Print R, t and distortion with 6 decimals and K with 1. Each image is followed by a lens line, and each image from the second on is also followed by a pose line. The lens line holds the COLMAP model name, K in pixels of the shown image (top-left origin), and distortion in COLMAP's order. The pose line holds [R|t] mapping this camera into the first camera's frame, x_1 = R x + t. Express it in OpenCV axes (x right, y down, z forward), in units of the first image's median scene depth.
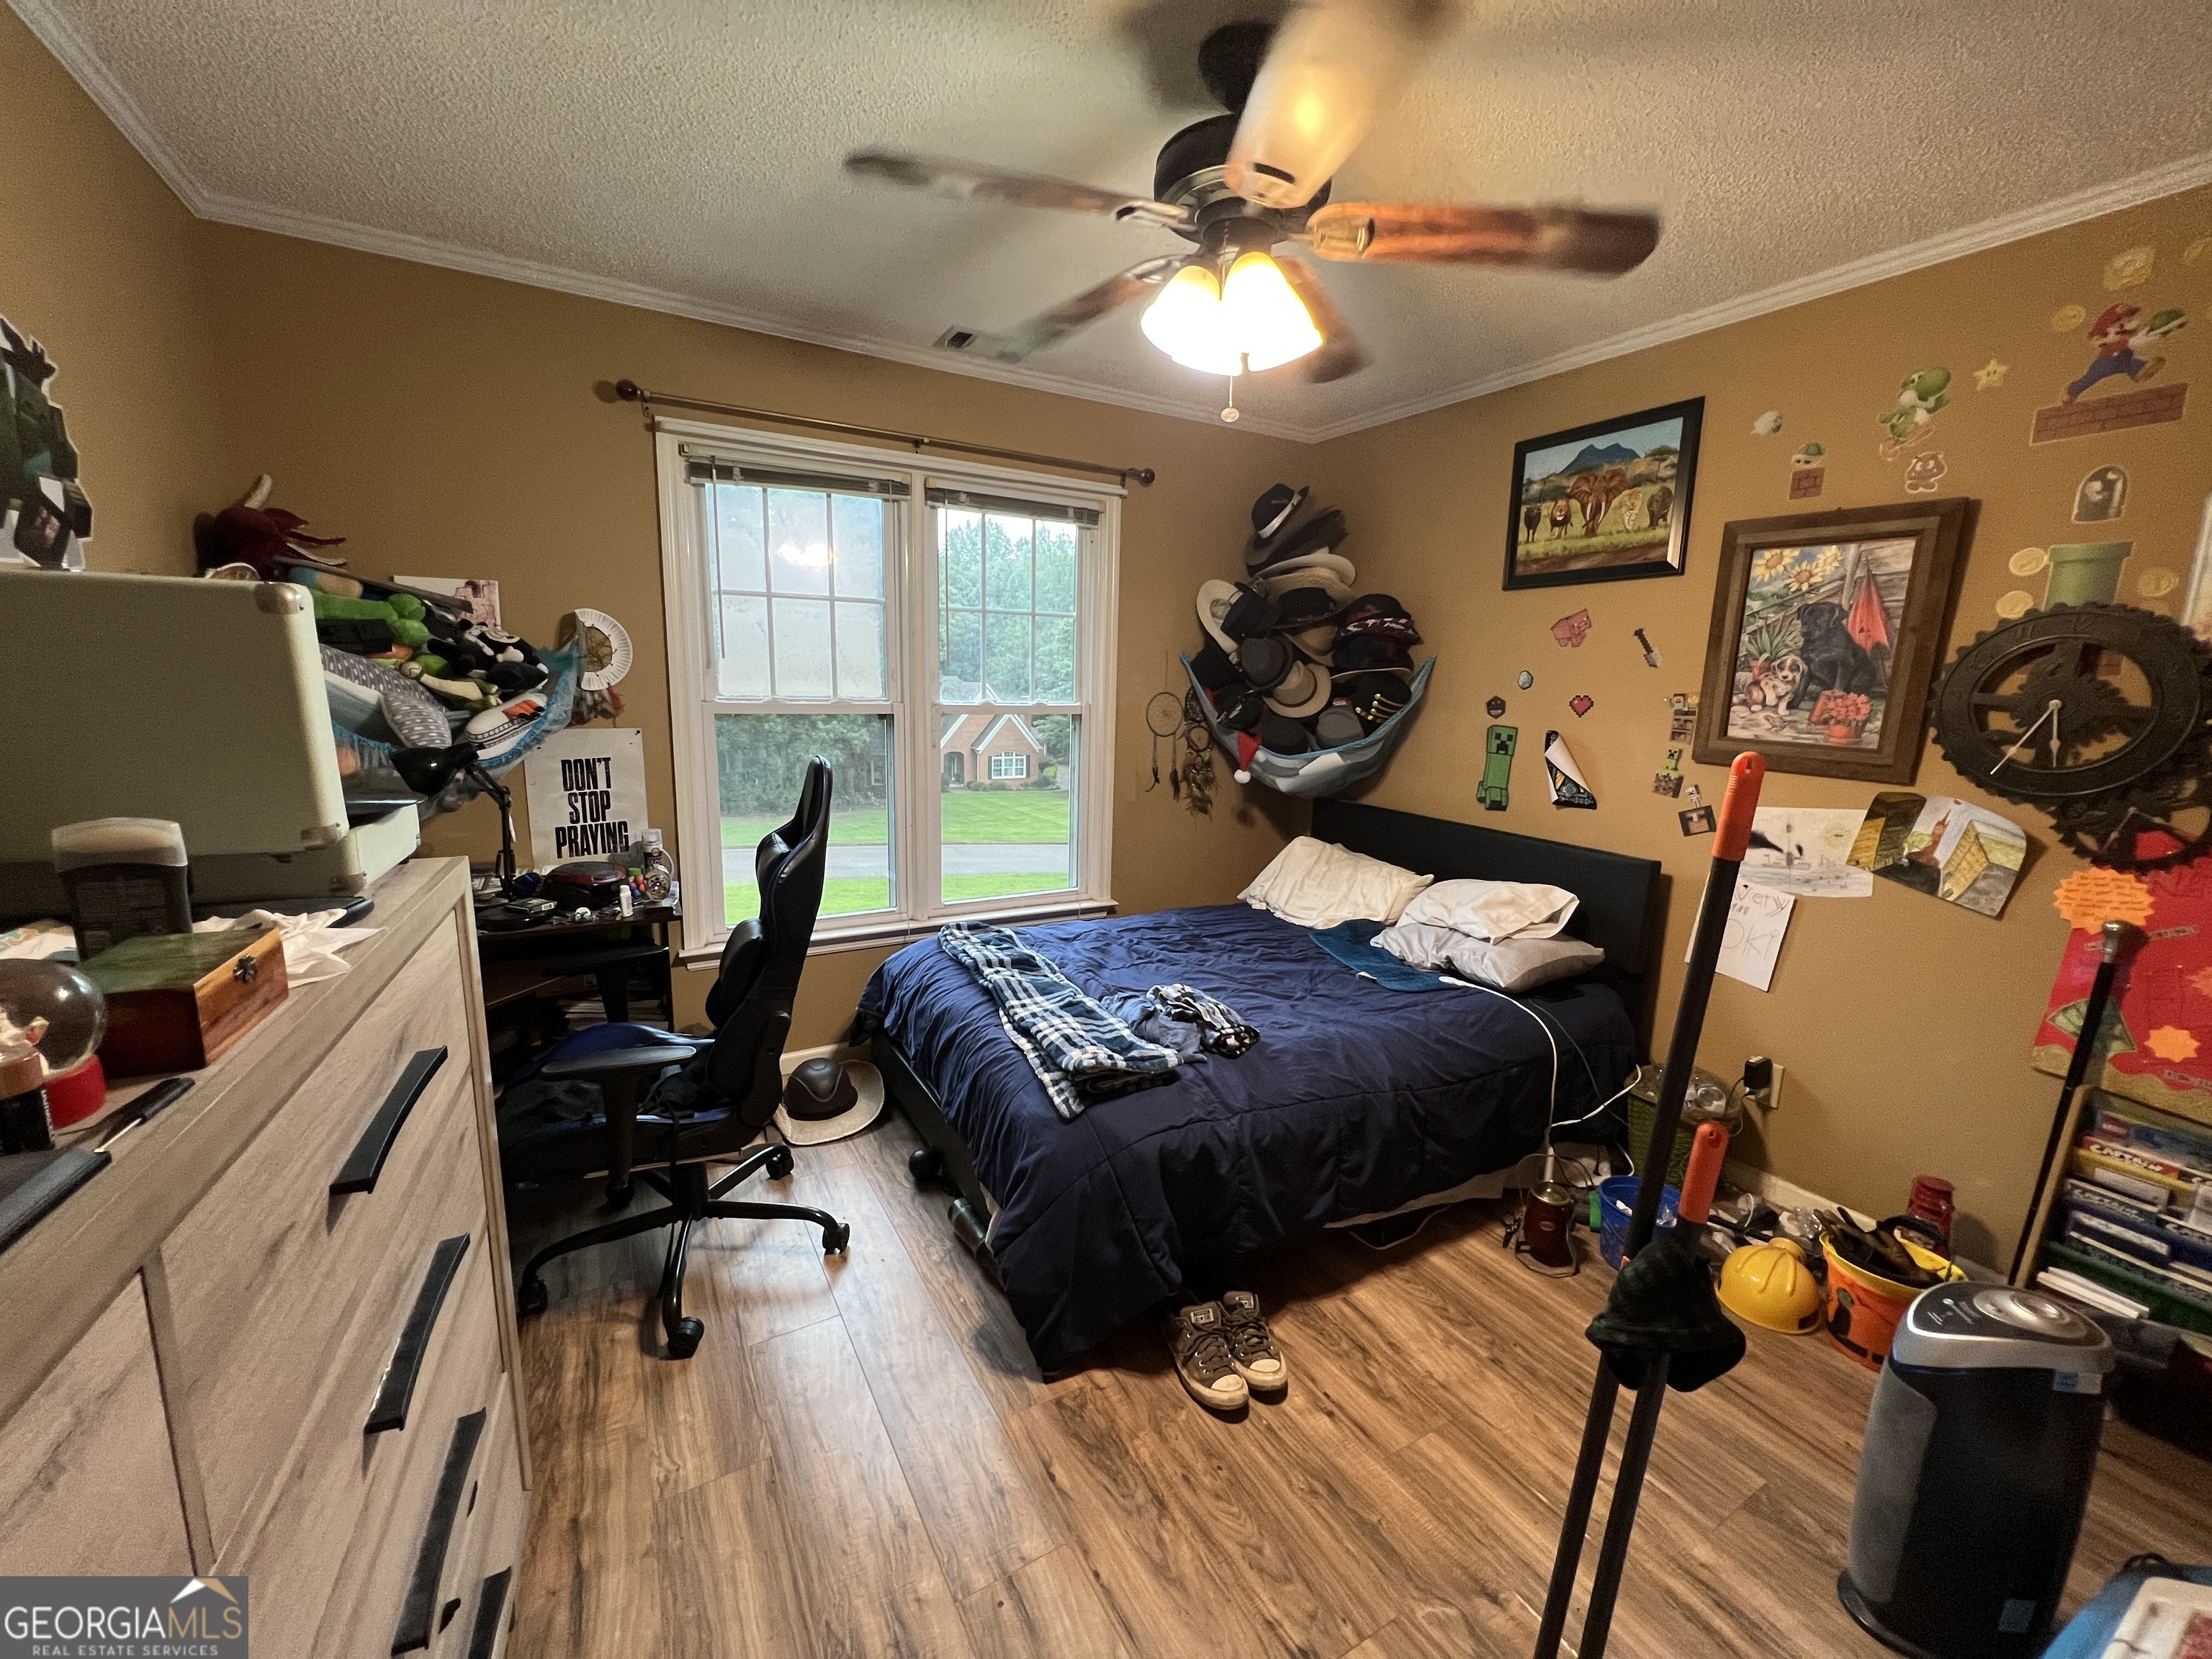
lens RADIAL K [[885.1, 0, 1106.3], [0, 885.1, 830.3], [0, 0, 1]] dist [0.000270, 0.000436]
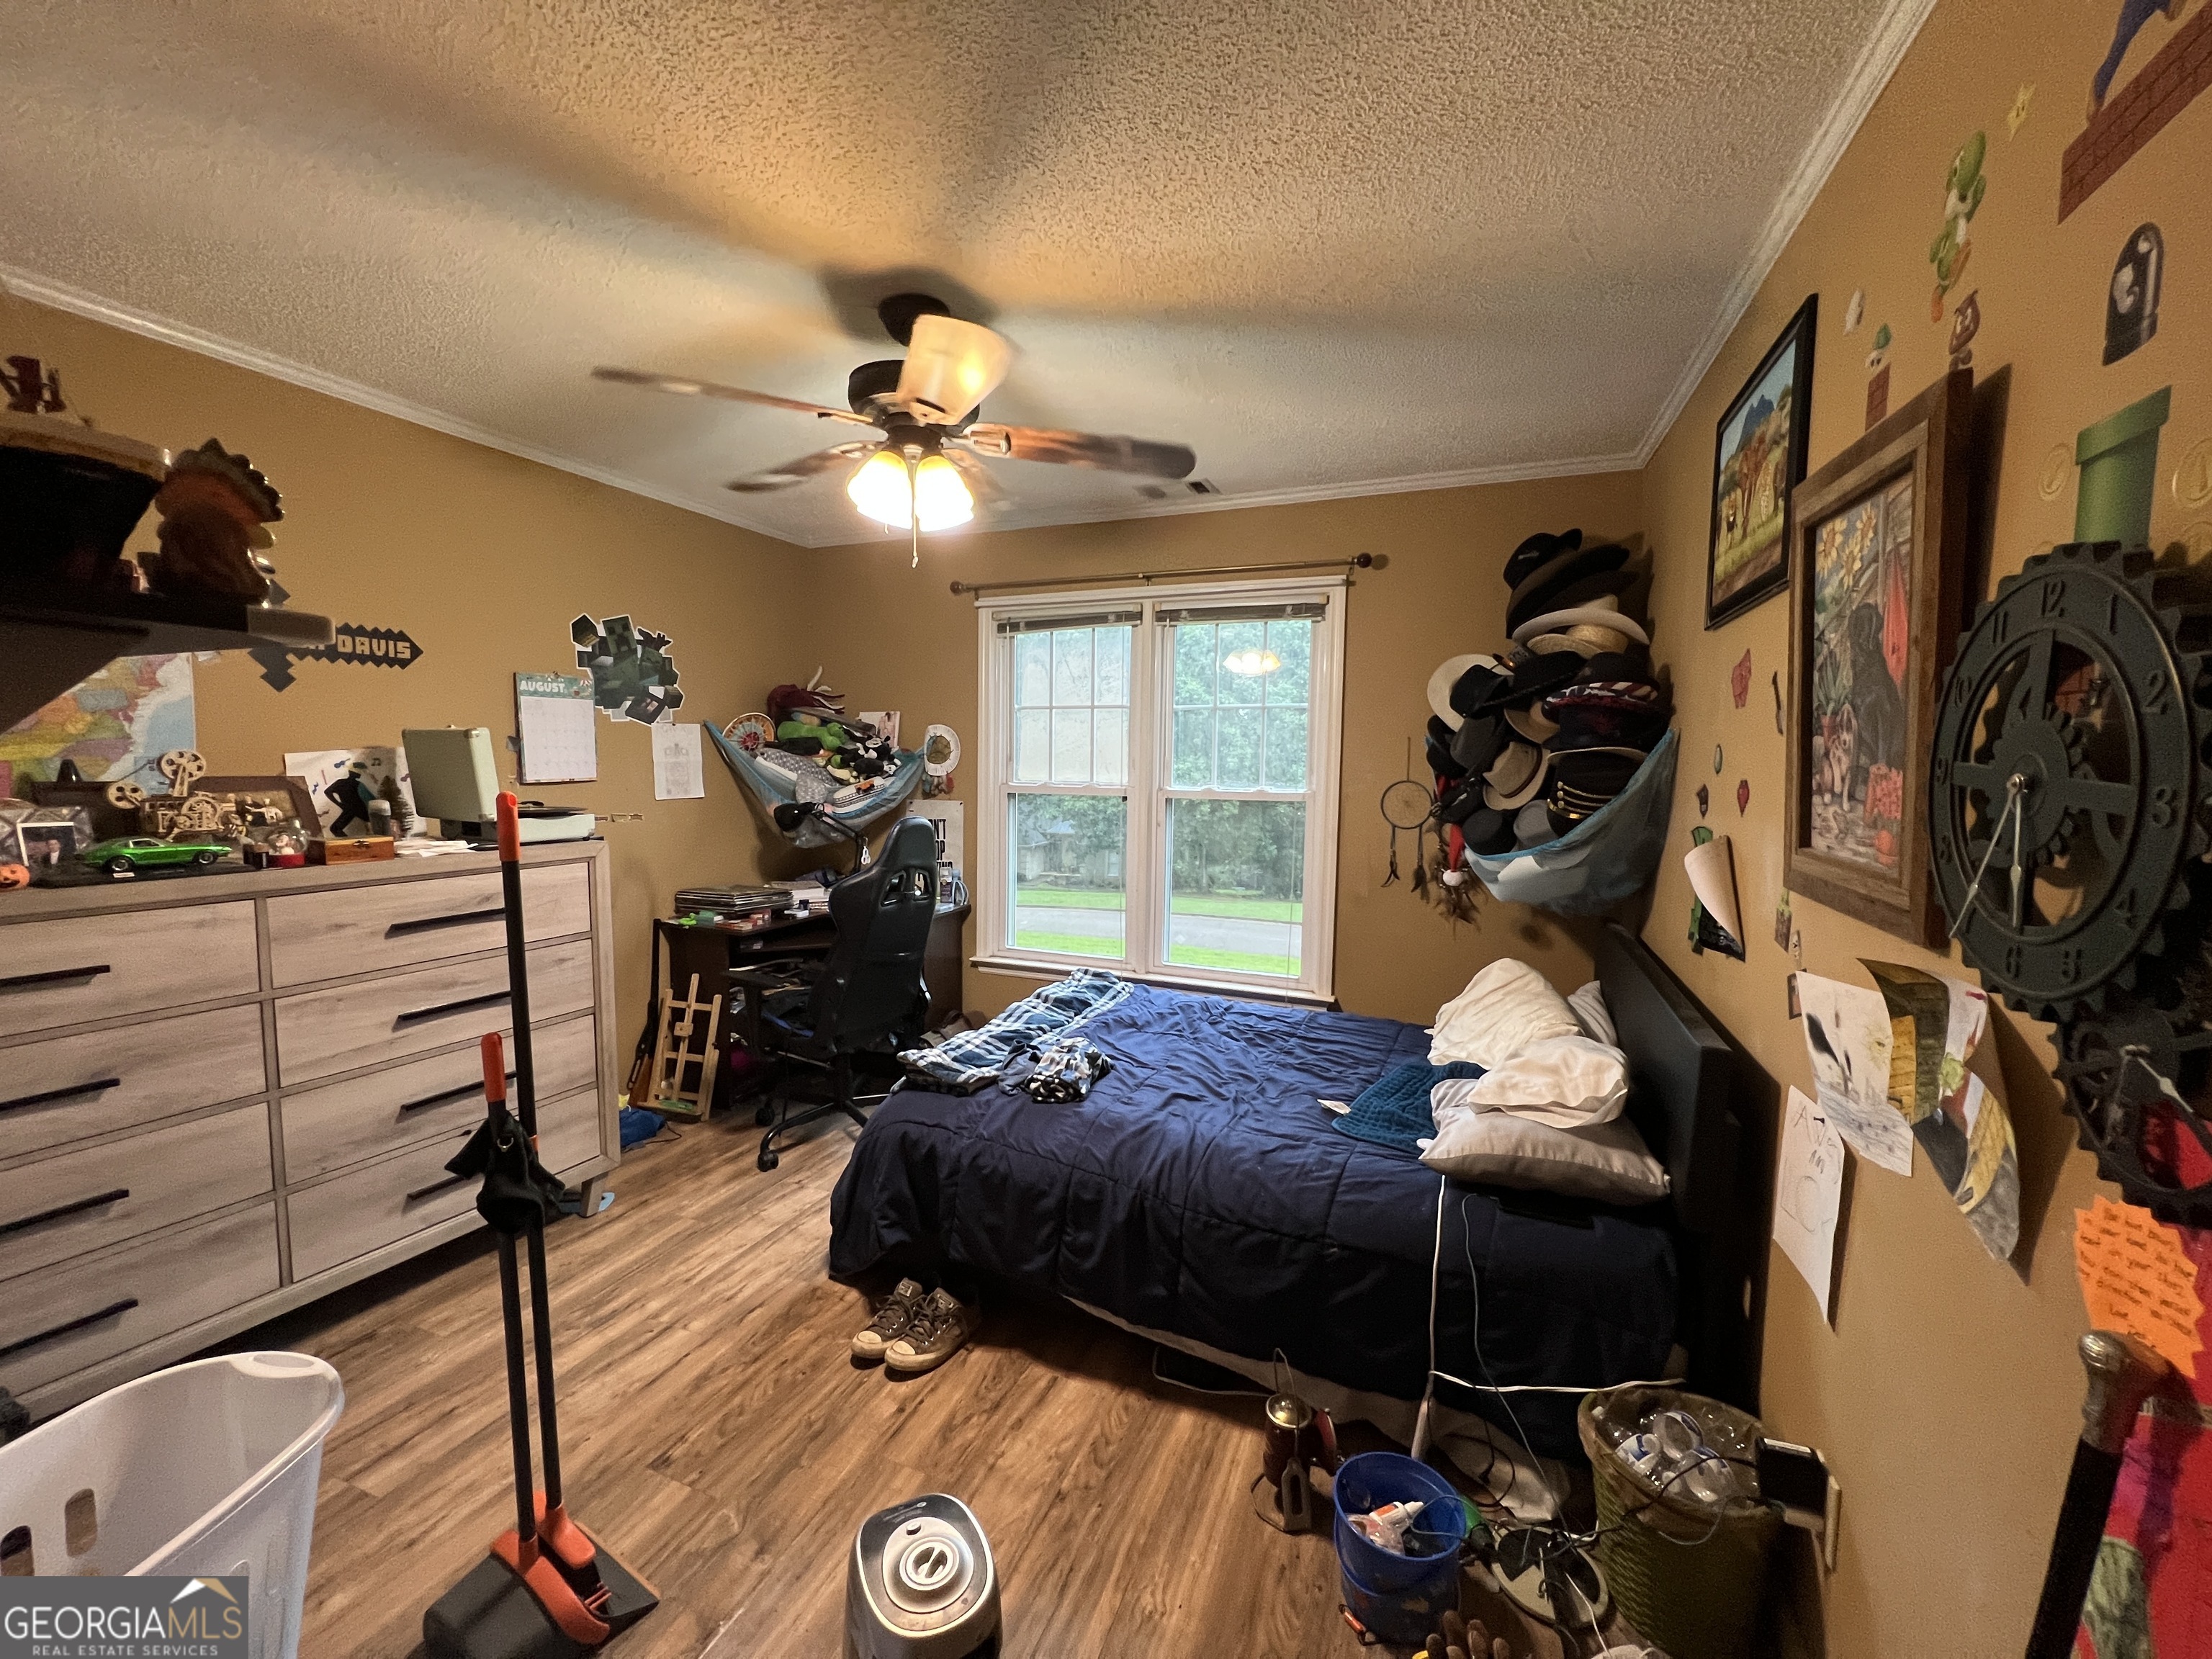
lens RADIAL K [[885.1, 0, 1104.1], [0, 885.1, 832.0], [0, 0, 1]] dist [0.000270, 0.000436]
pose [[0.613447, 0.046797, -0.788348, 0.766568], [-0.134182, 0.989905, -0.045652, -0.025545], [0.778253, 0.133787, 0.613534, 0.257720]]
